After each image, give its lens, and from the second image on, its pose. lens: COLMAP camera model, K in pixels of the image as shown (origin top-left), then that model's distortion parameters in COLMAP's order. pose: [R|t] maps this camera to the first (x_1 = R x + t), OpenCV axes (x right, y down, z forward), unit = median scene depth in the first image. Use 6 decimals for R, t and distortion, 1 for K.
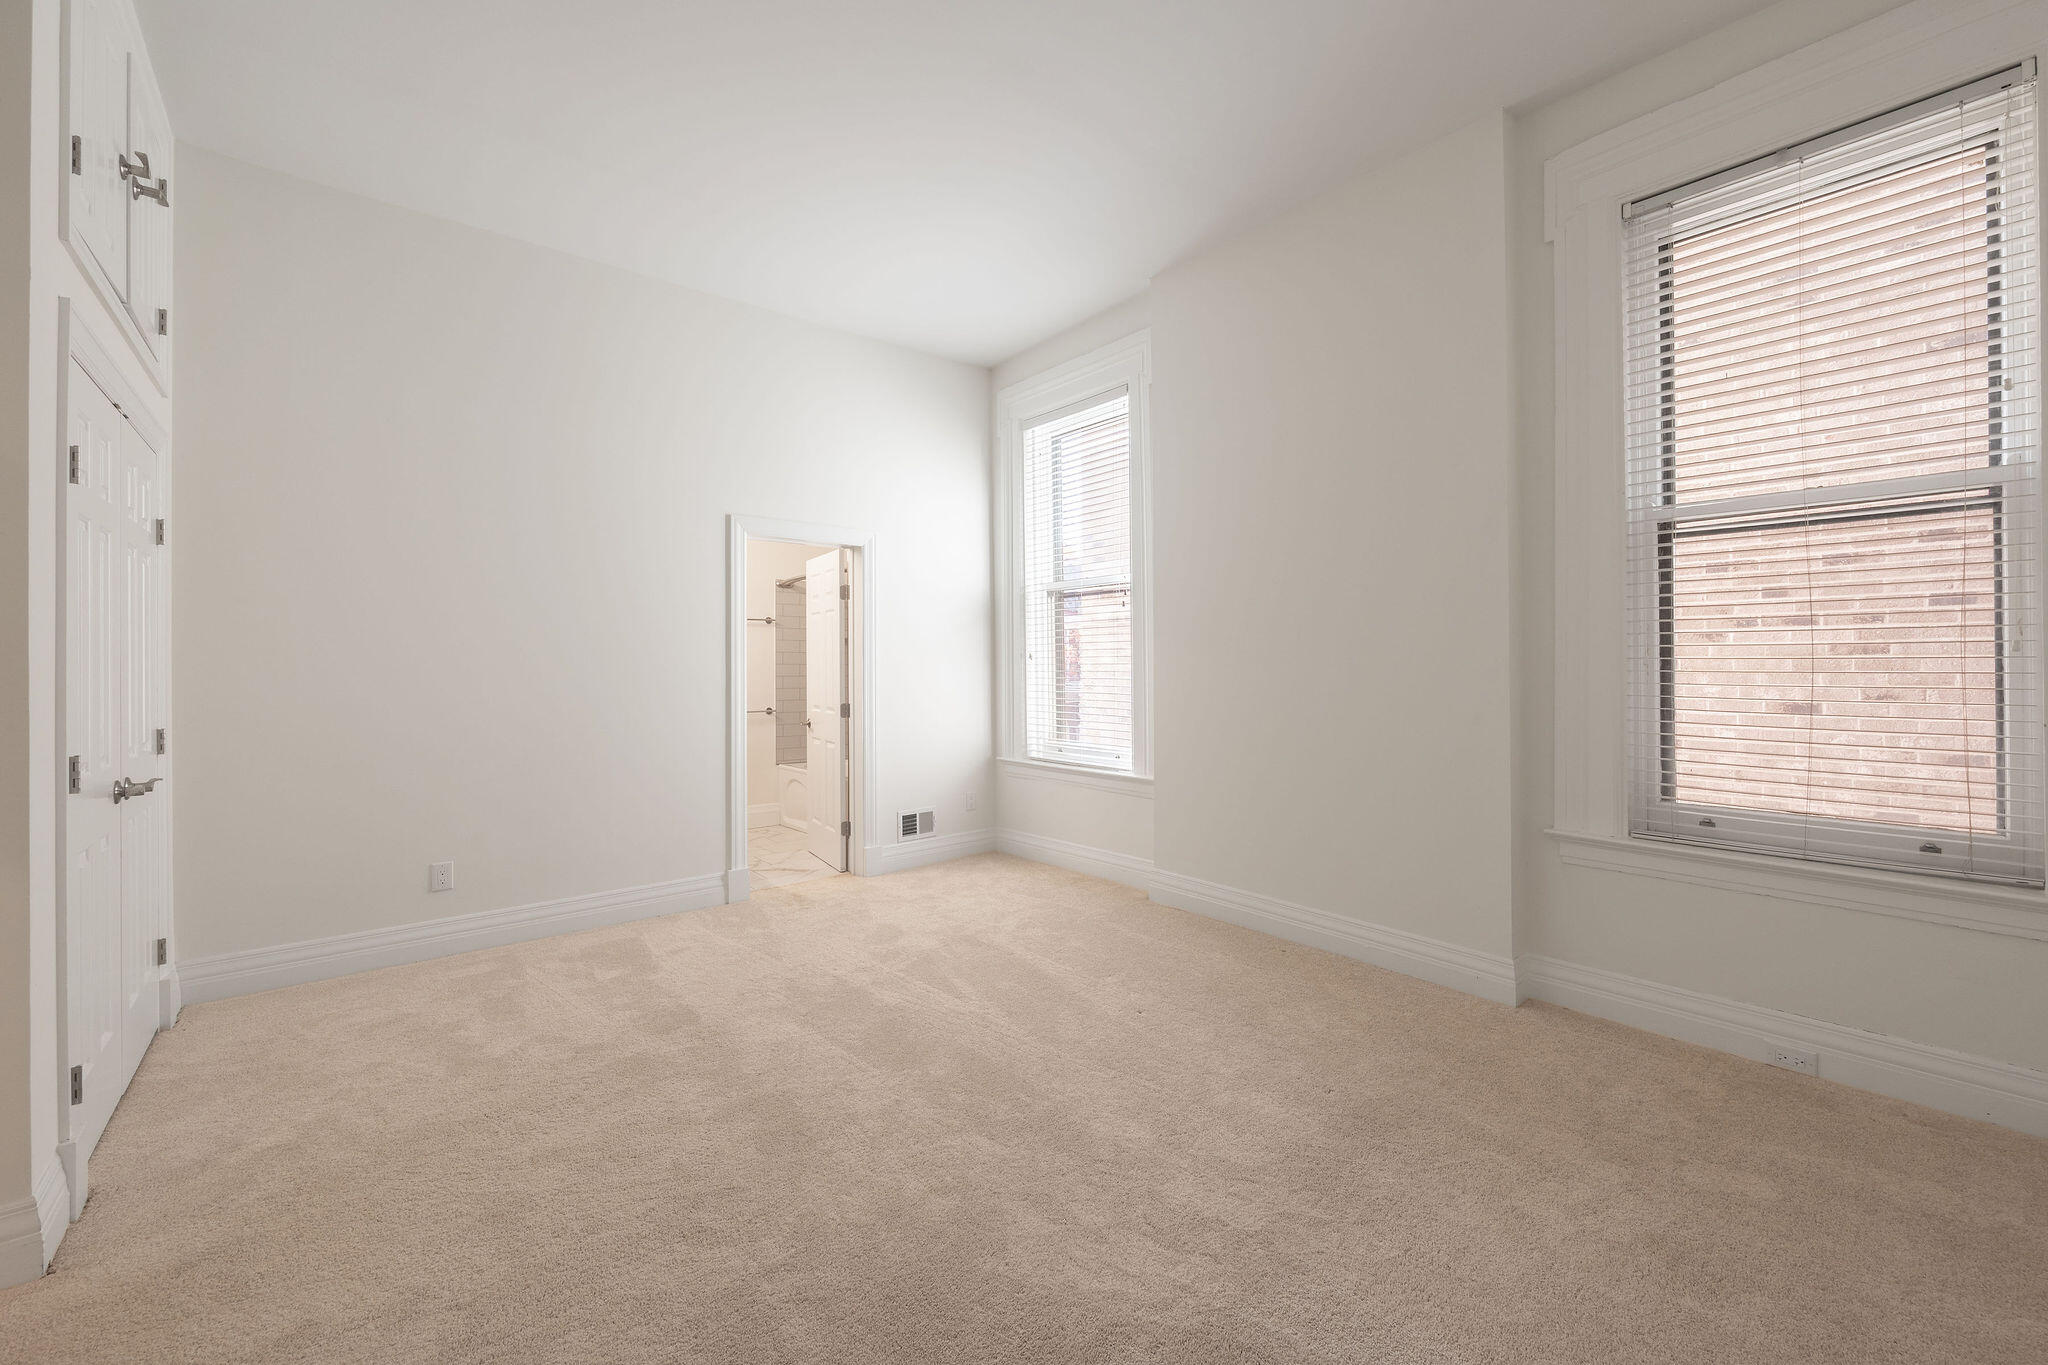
lens RADIAL K [[818.0, 0, 1030.3], [0, 818.0, 678.9], [0, 0, 1]] dist [-0.000200, 0.000129]
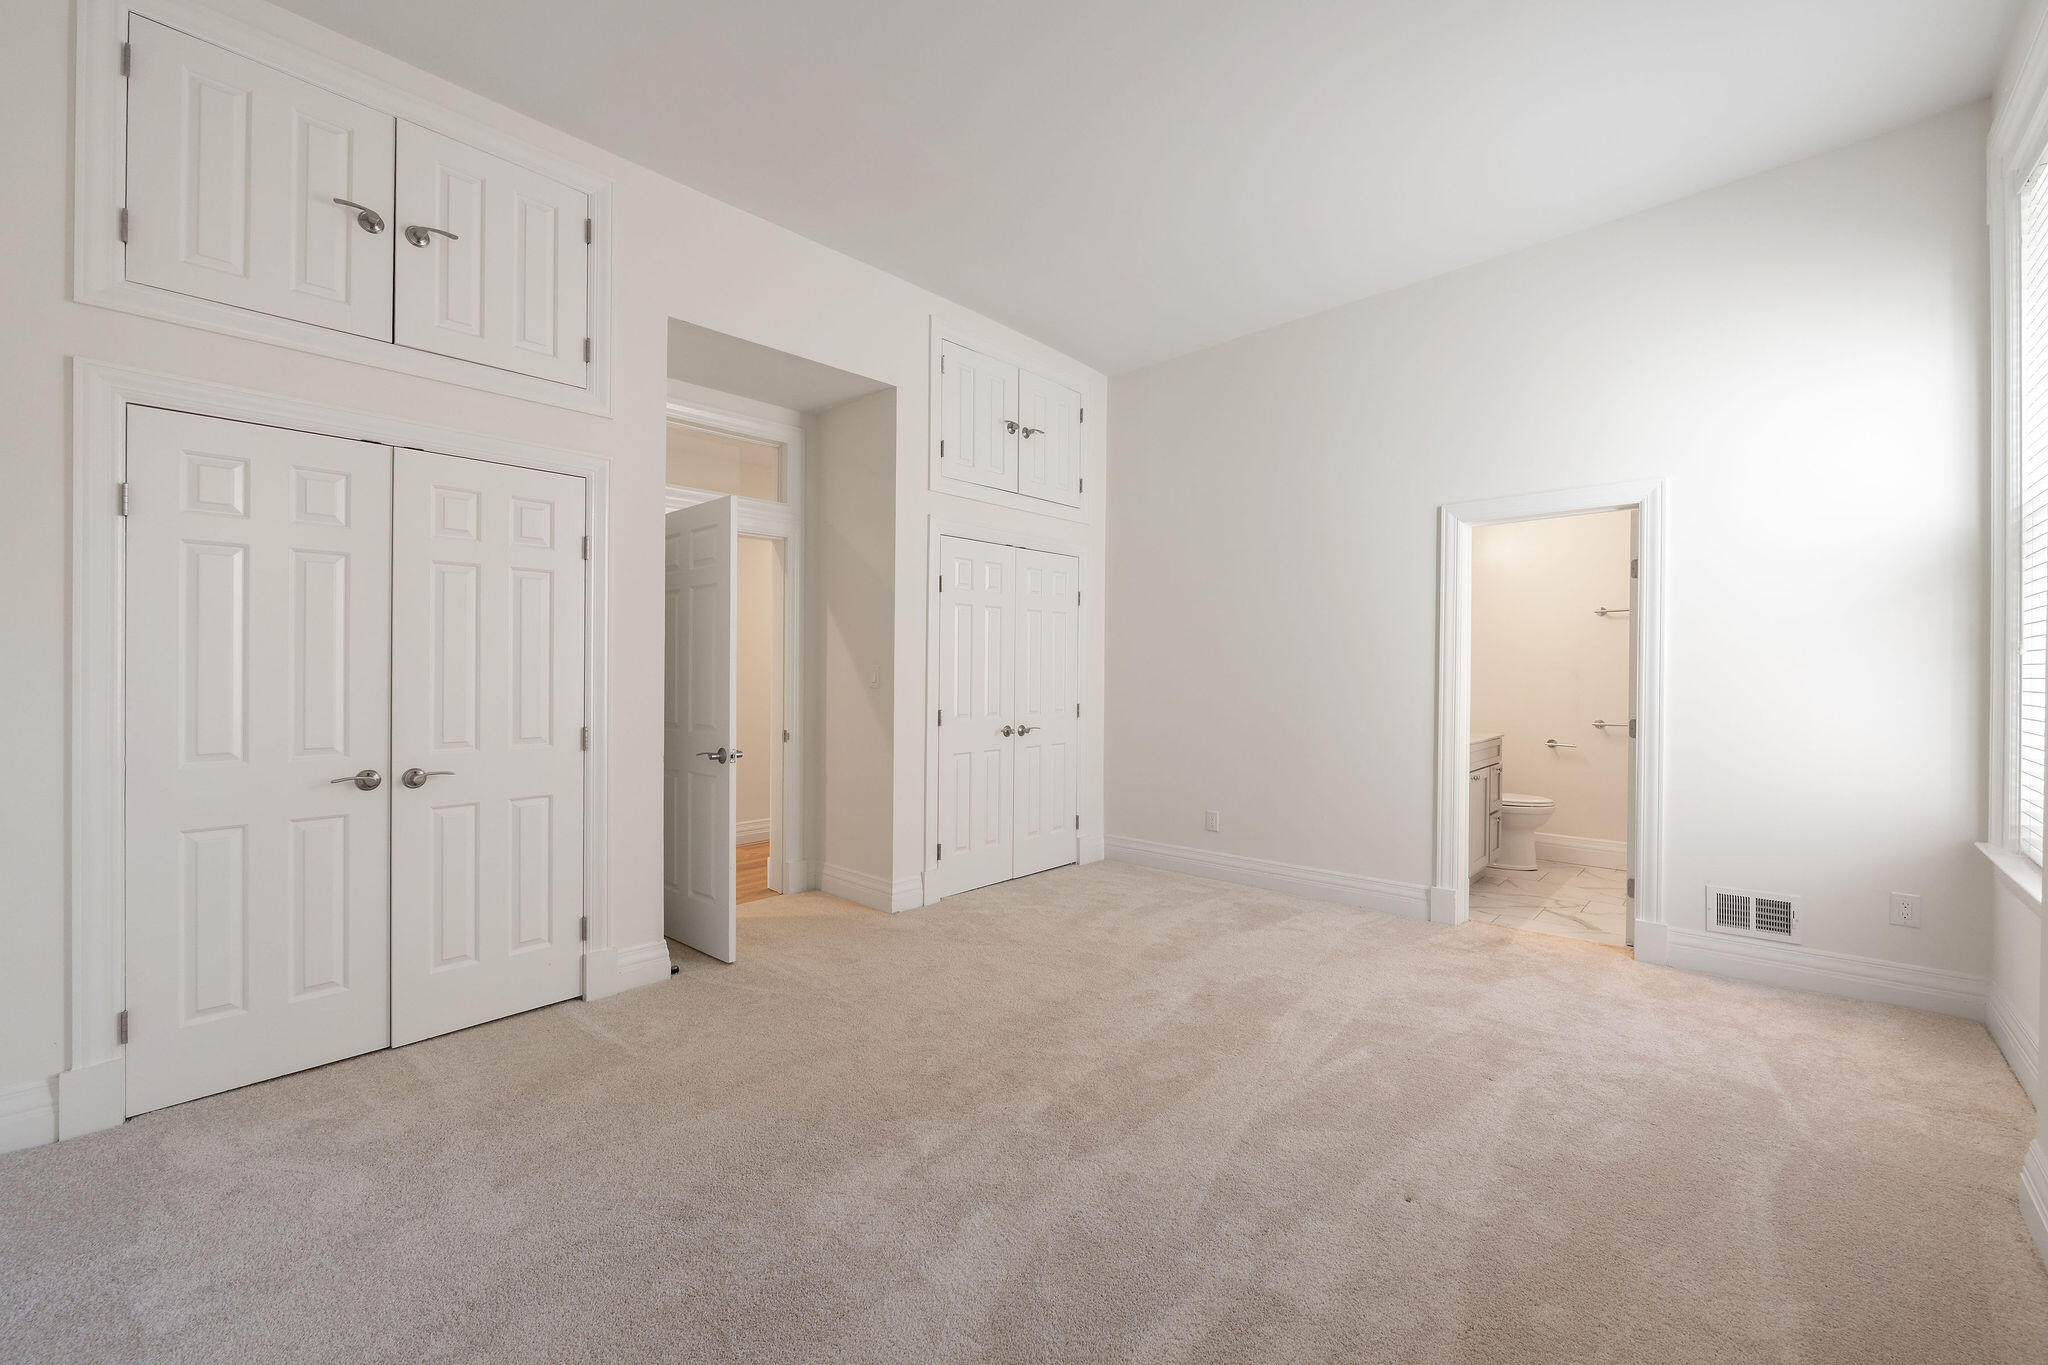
lens RADIAL K [[818.0, 0, 1030.3], [0, 818.0, 678.9], [0, 0, 1]] dist [-0.000200, 0.000129]
pose [[0.125887, 0.008925, -0.992004, 0.538106], [-0.014908, 0.999864, 0.007104, -0.003271], [0.991933, 0.013894, 0.126003, 0.452983]]
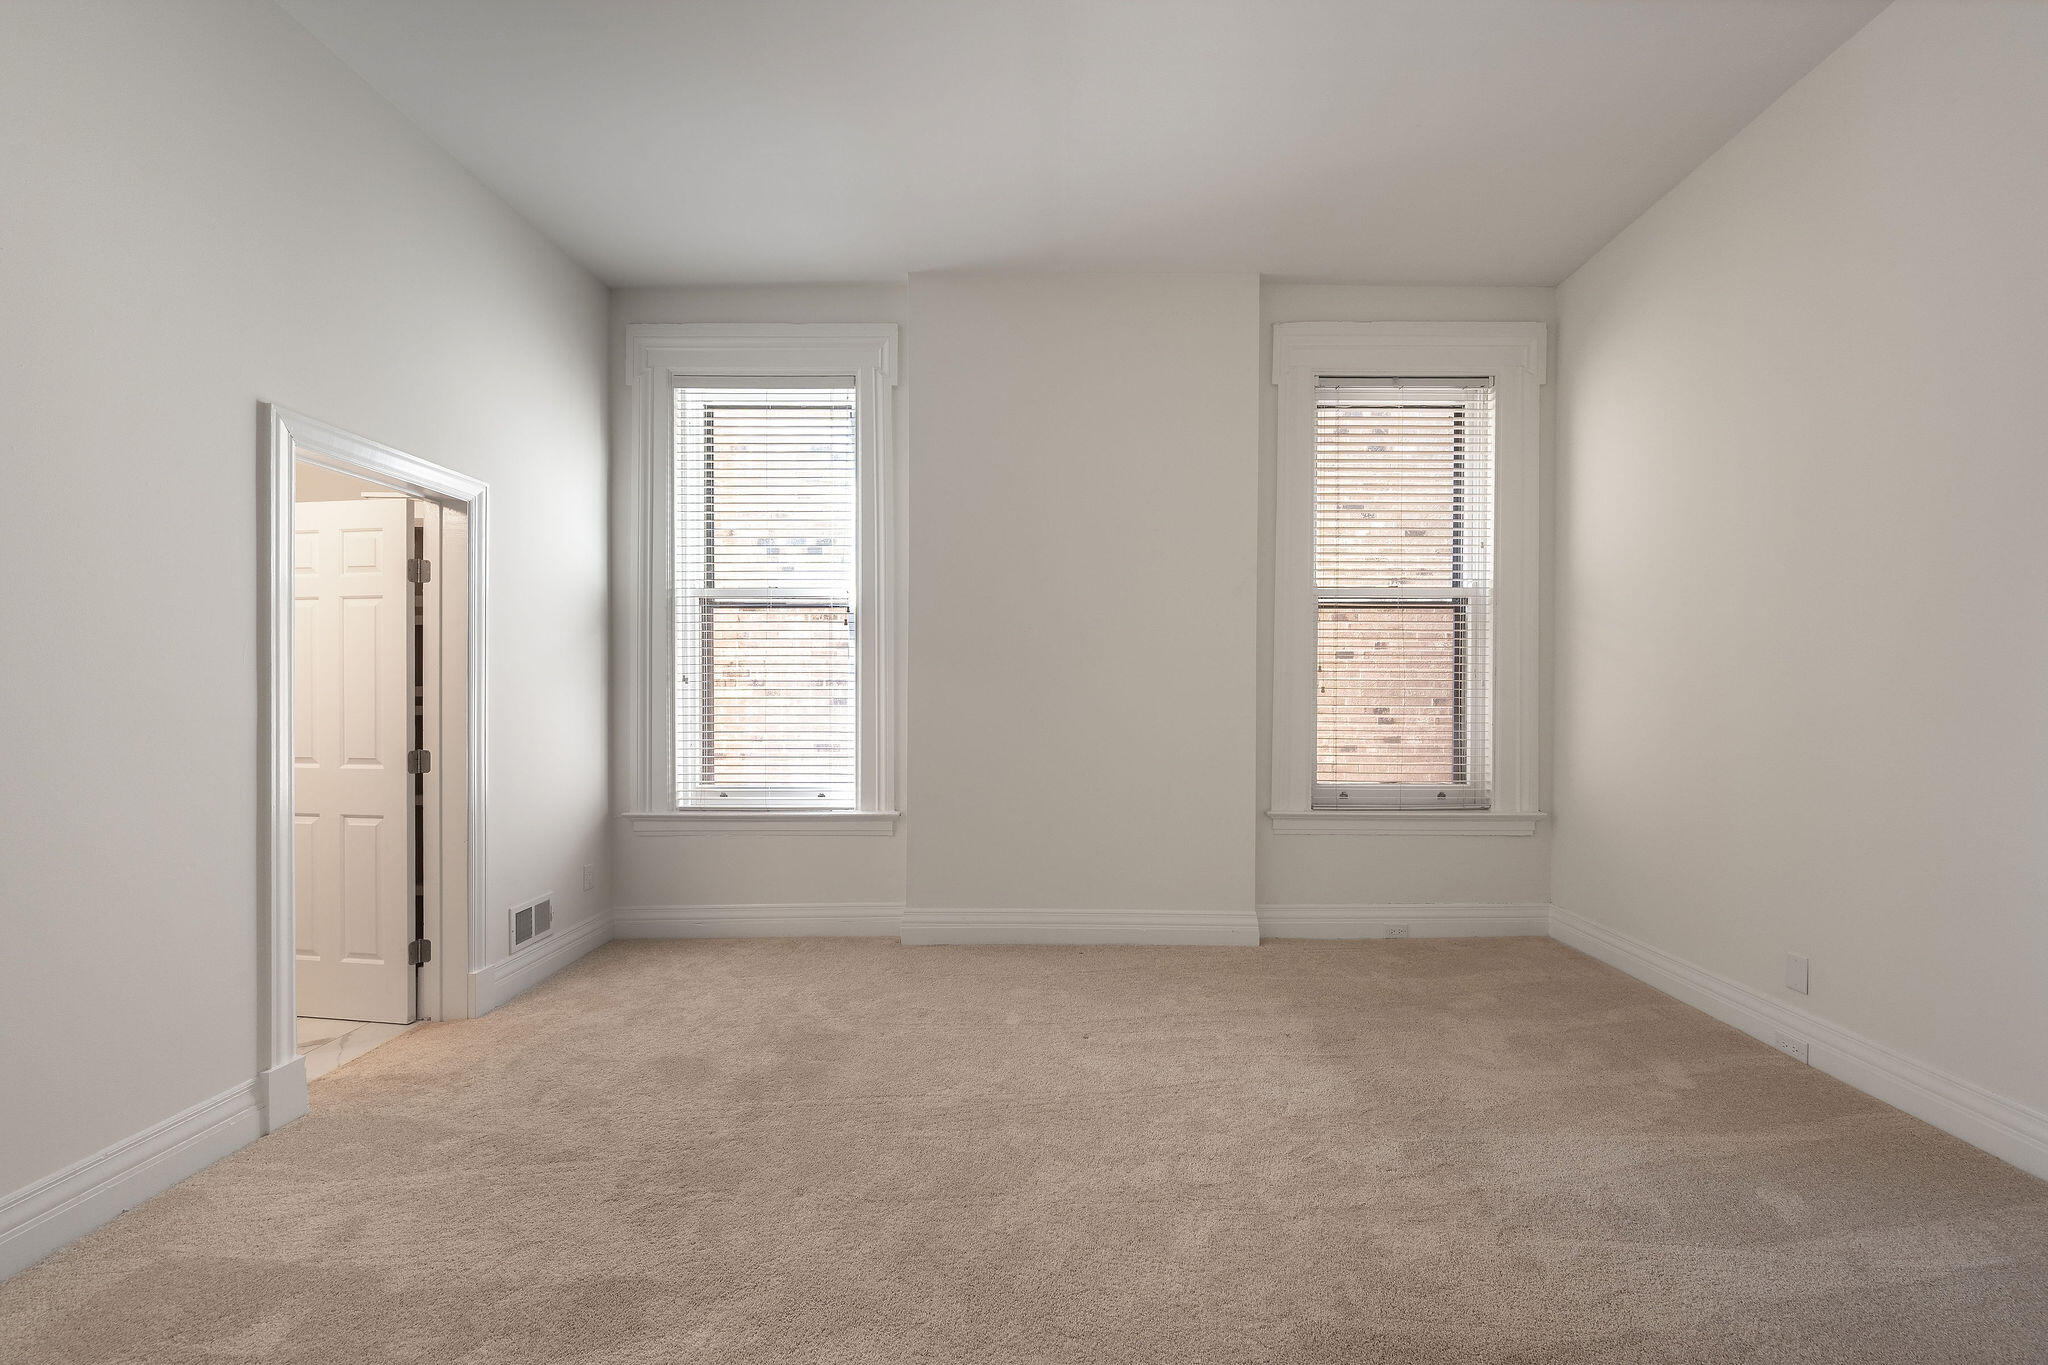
lens RADIAL K [[819.4, 0, 1068.6], [0, 819.4, 707.1], [0, 0, 1]] dist [0.001415, 0.000239]
pose [[0.637793, -0.004264, 0.770196, -0.478815], [0.008367, 0.999964, -0.001392, 0.005262], [-0.770162, 0.007332, 0.637806, 0.282341]]
